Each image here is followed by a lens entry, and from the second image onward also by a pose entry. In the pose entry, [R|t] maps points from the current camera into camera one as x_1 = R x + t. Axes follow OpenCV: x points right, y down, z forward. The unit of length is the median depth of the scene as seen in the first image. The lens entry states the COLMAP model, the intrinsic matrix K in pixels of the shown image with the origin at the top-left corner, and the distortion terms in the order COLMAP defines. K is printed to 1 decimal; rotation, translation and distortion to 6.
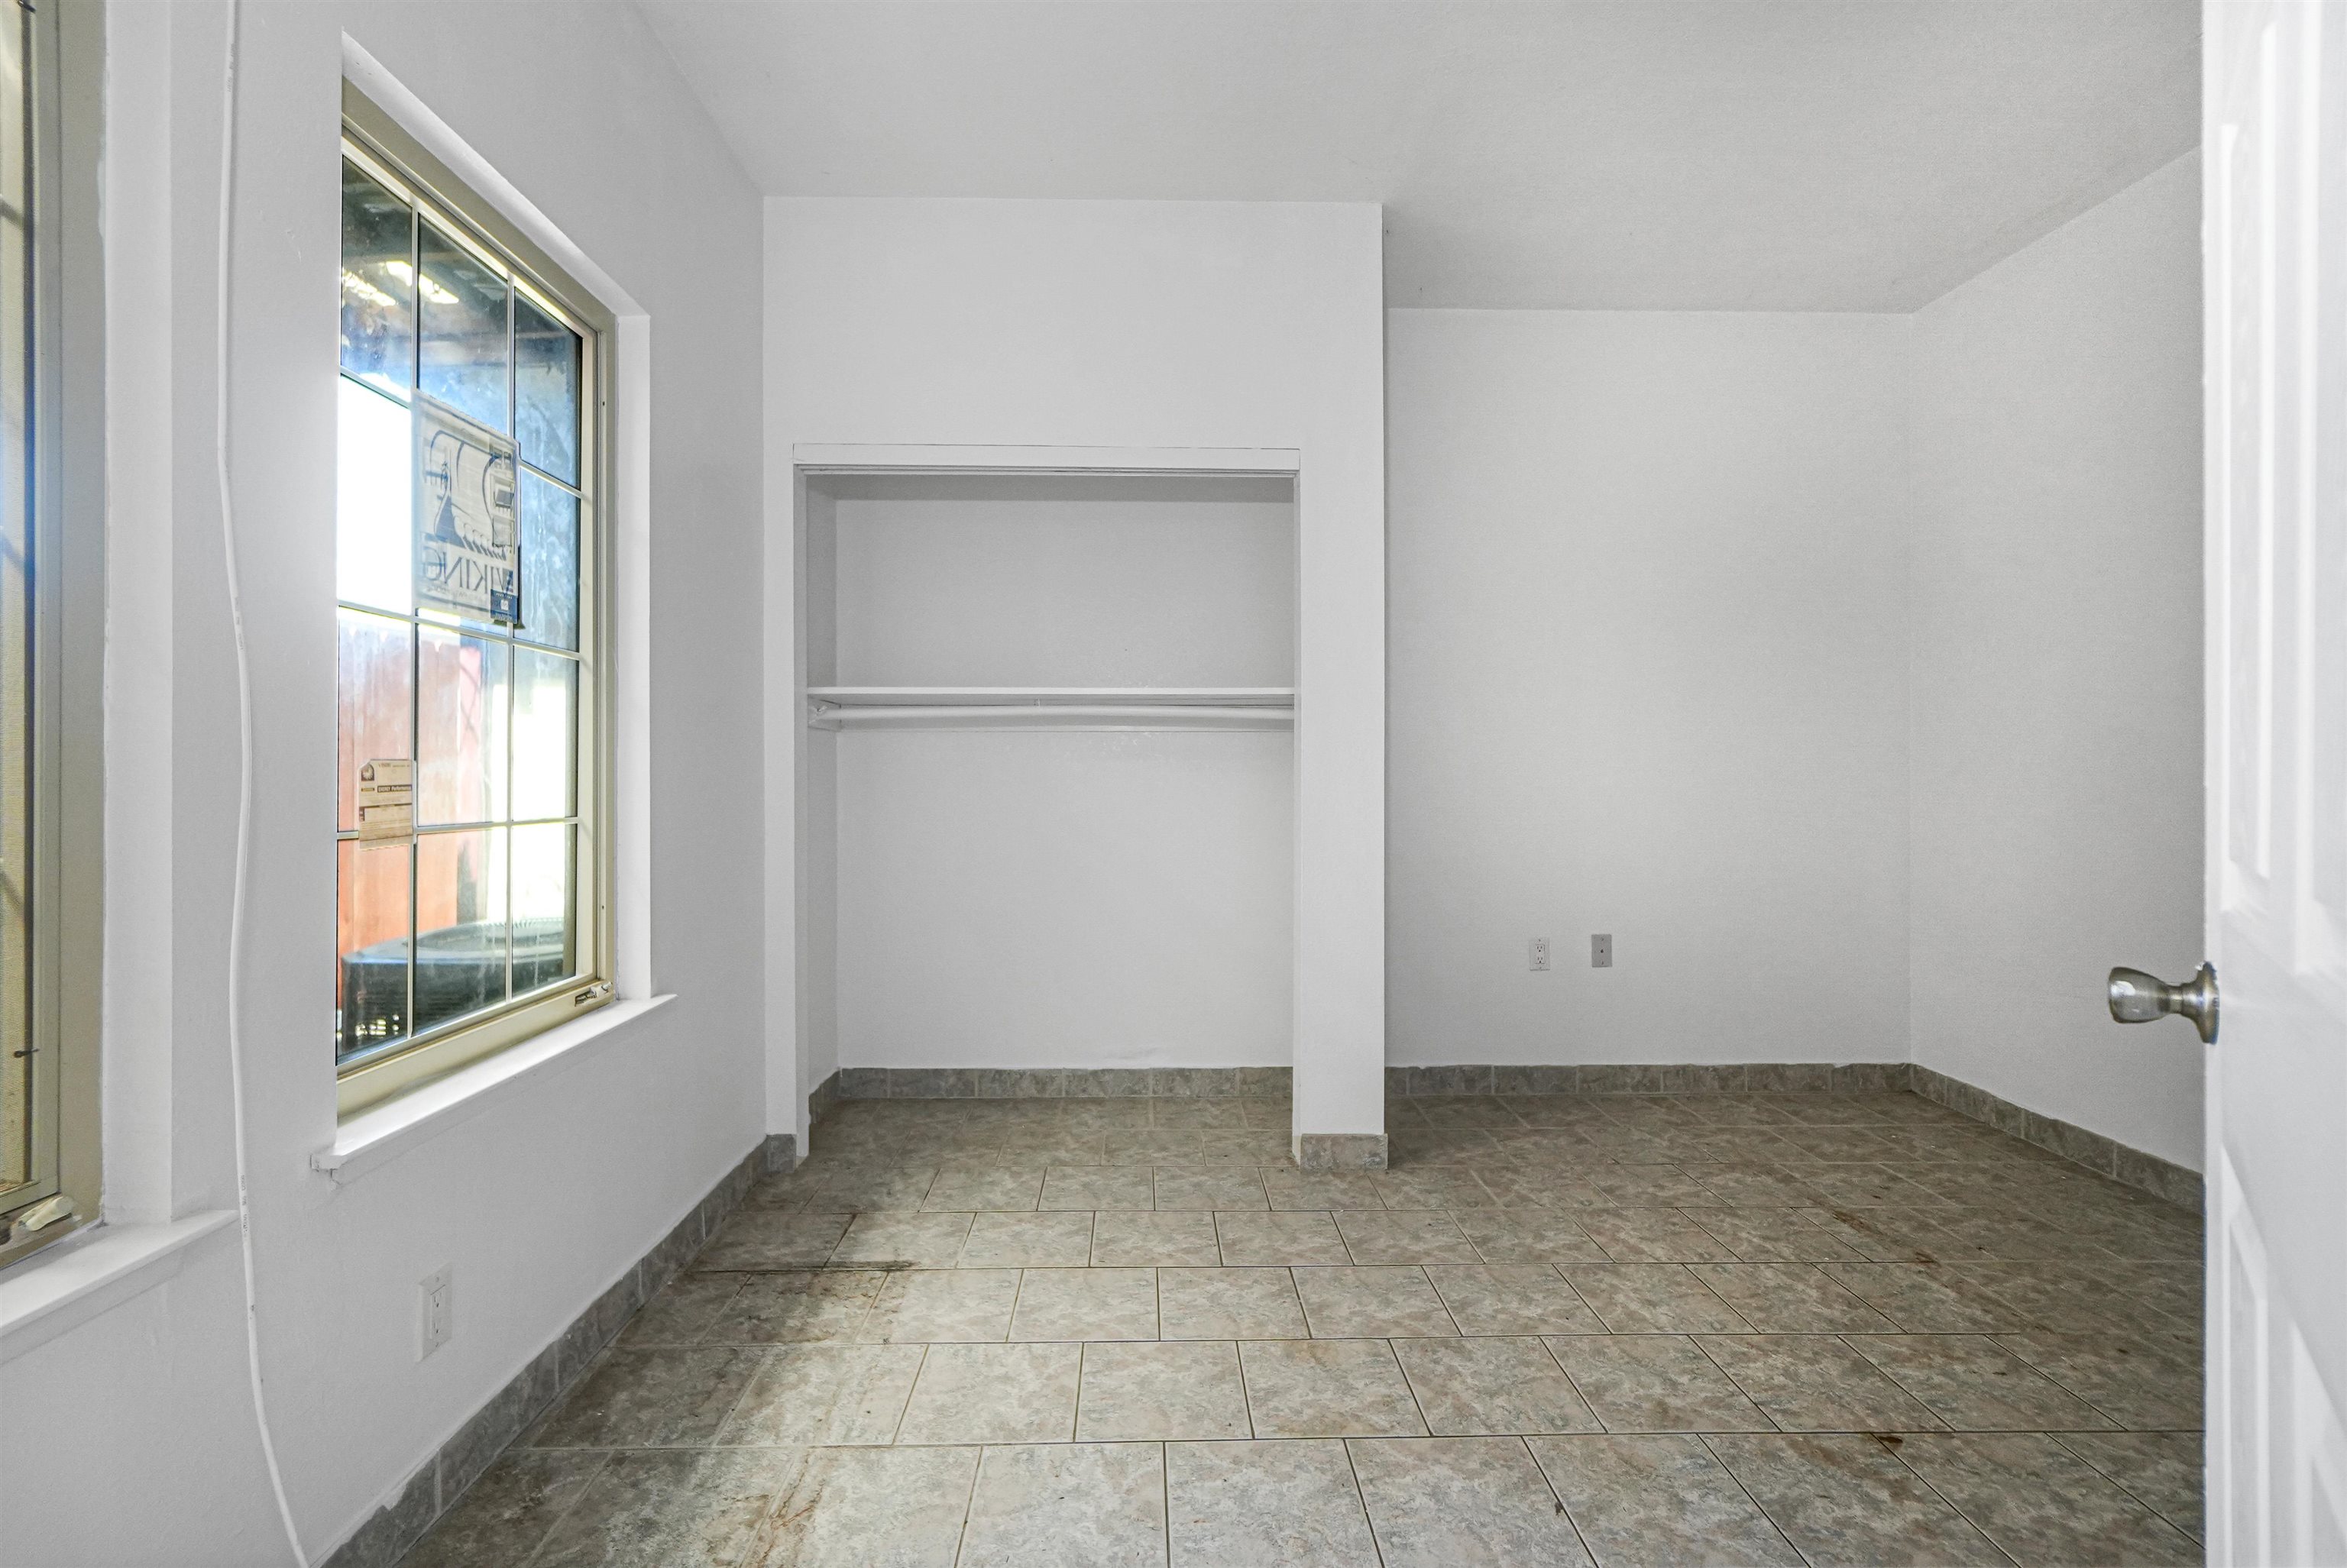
lens RADIAL K [[1006.6, 0, 1161.7], [0, 1006.6, 776.0], [0, 0, 1]] dist [0.001703, 0.000644]
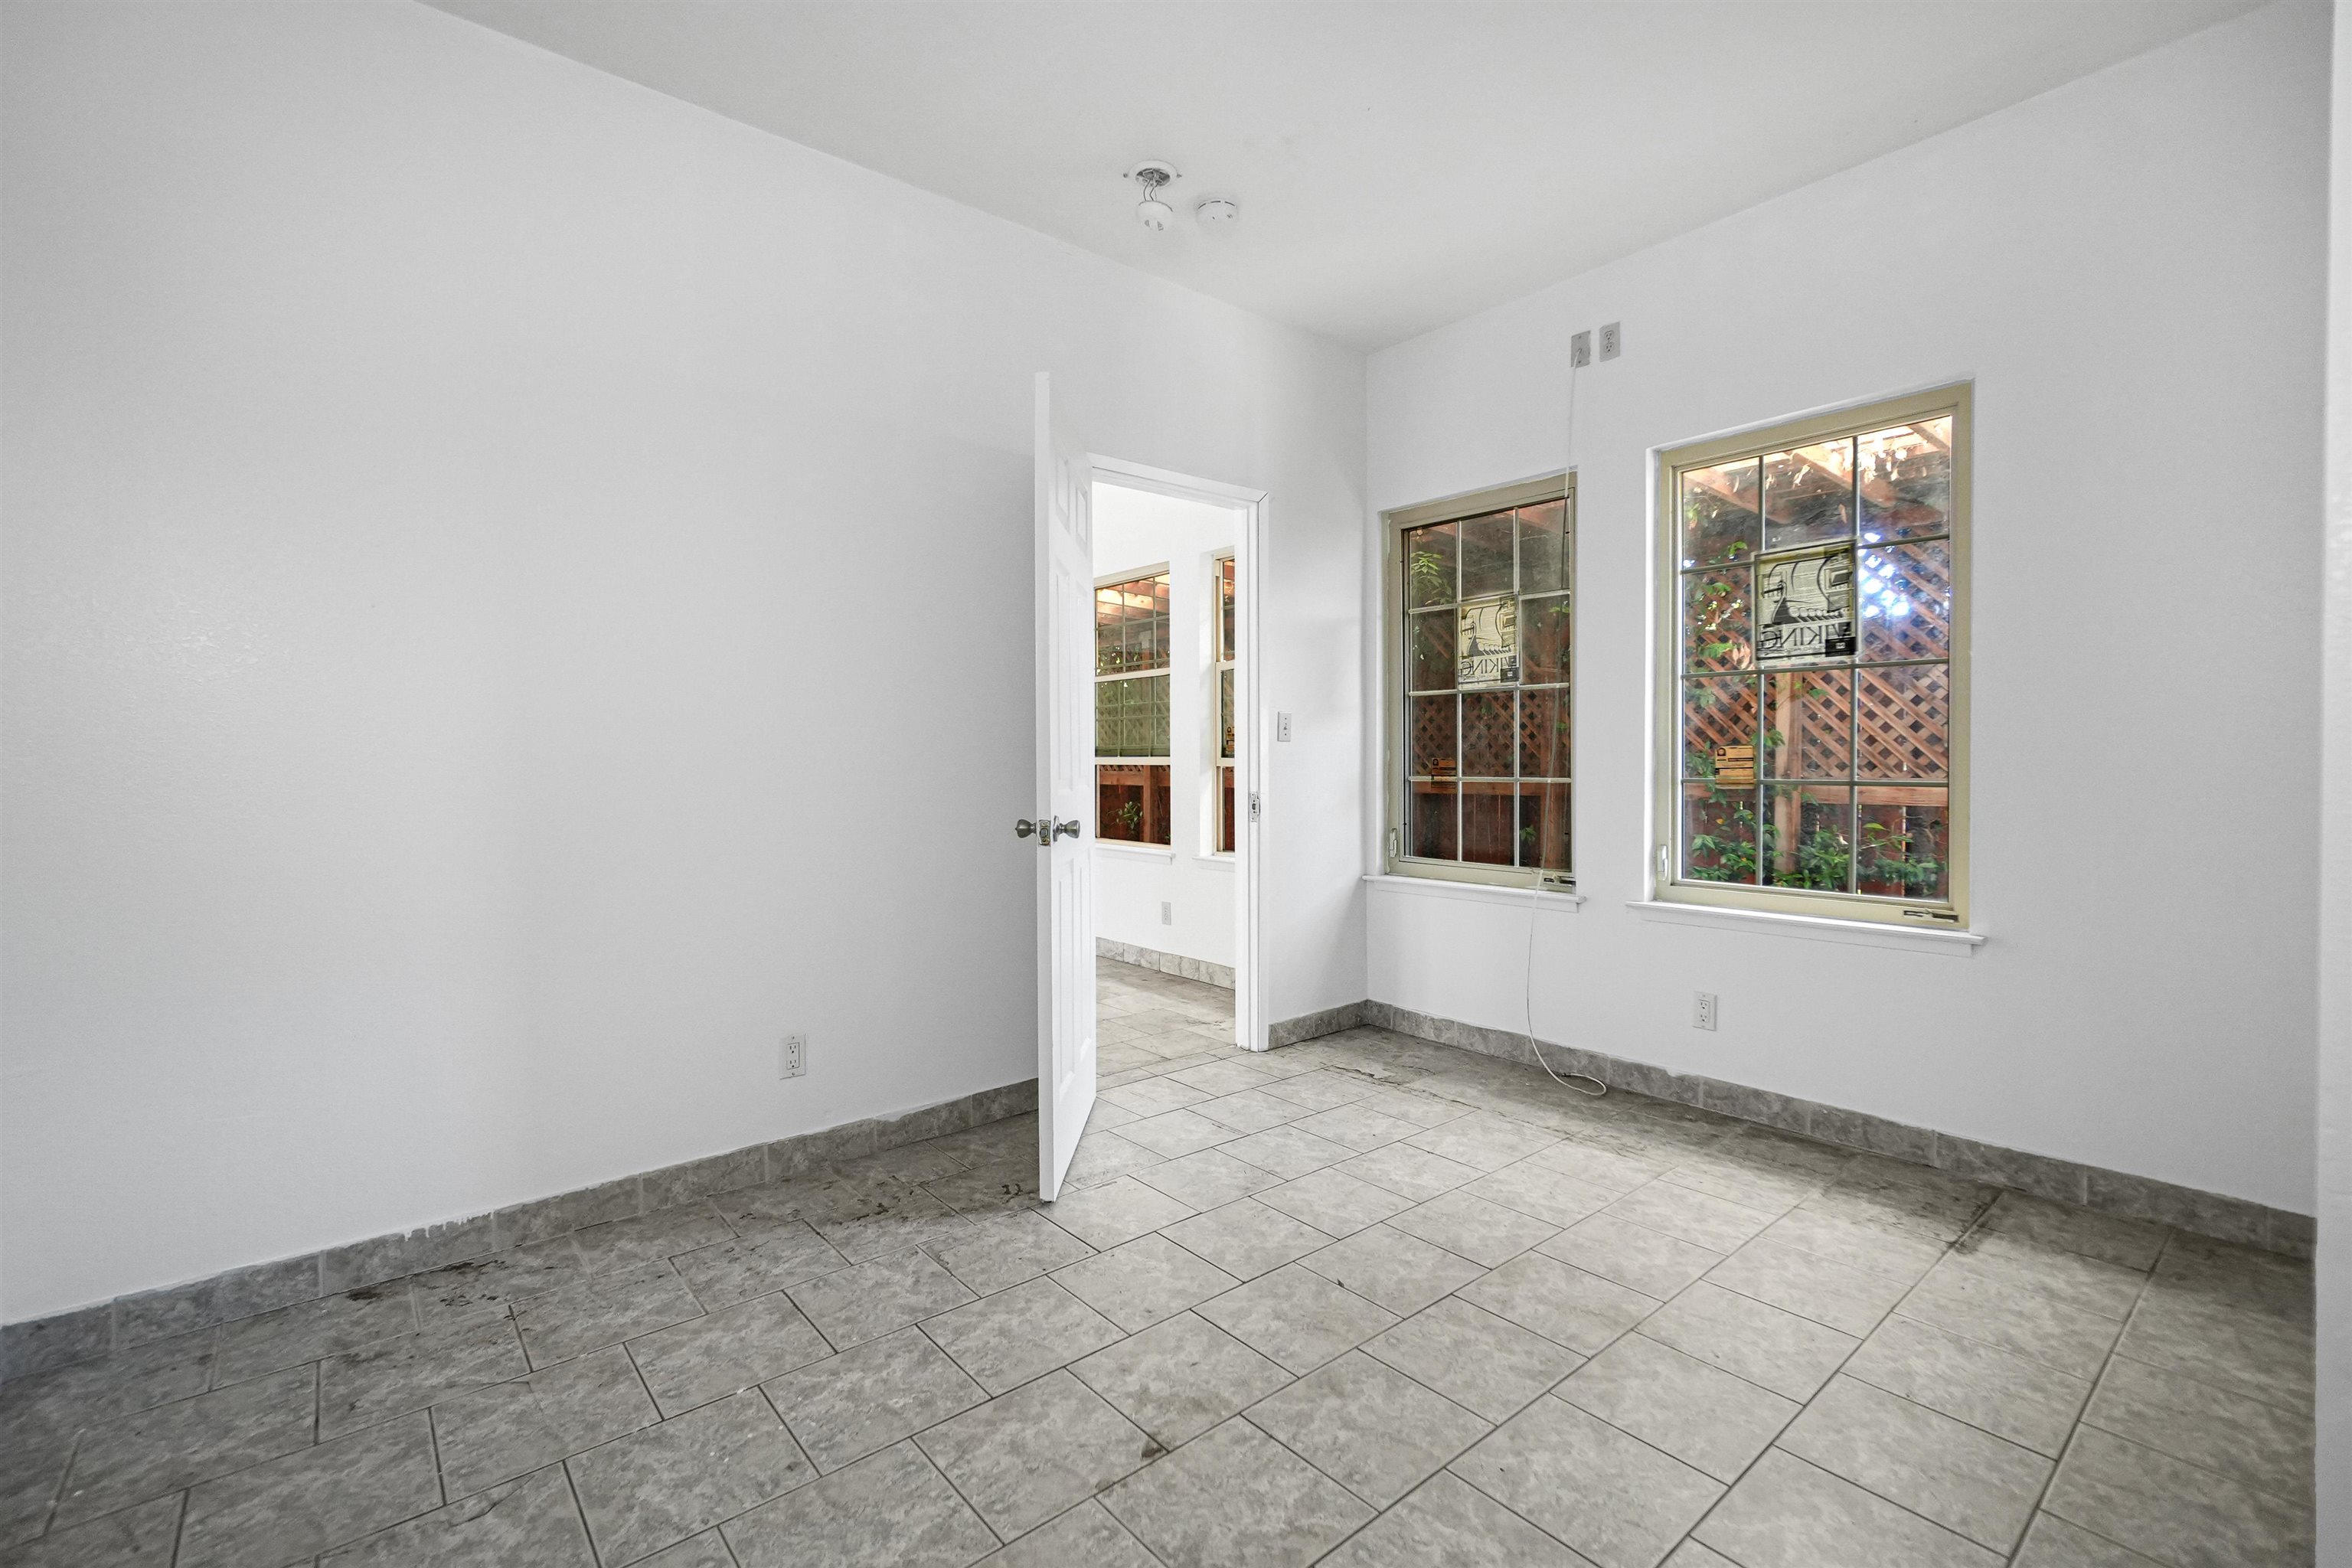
lens RADIAL K [[1008.9, 0, 1172.4], [0, 1008.9, 778.8], [0, 0, 1]] dist [0.001703, 0.000644]
pose [[-0.780096, 0.010894, -0.625565, 1.212401], [0.002912, 0.999901, 0.013782, 0.016655], [0.625653, 0.008929, -0.780051, 1.636806]]
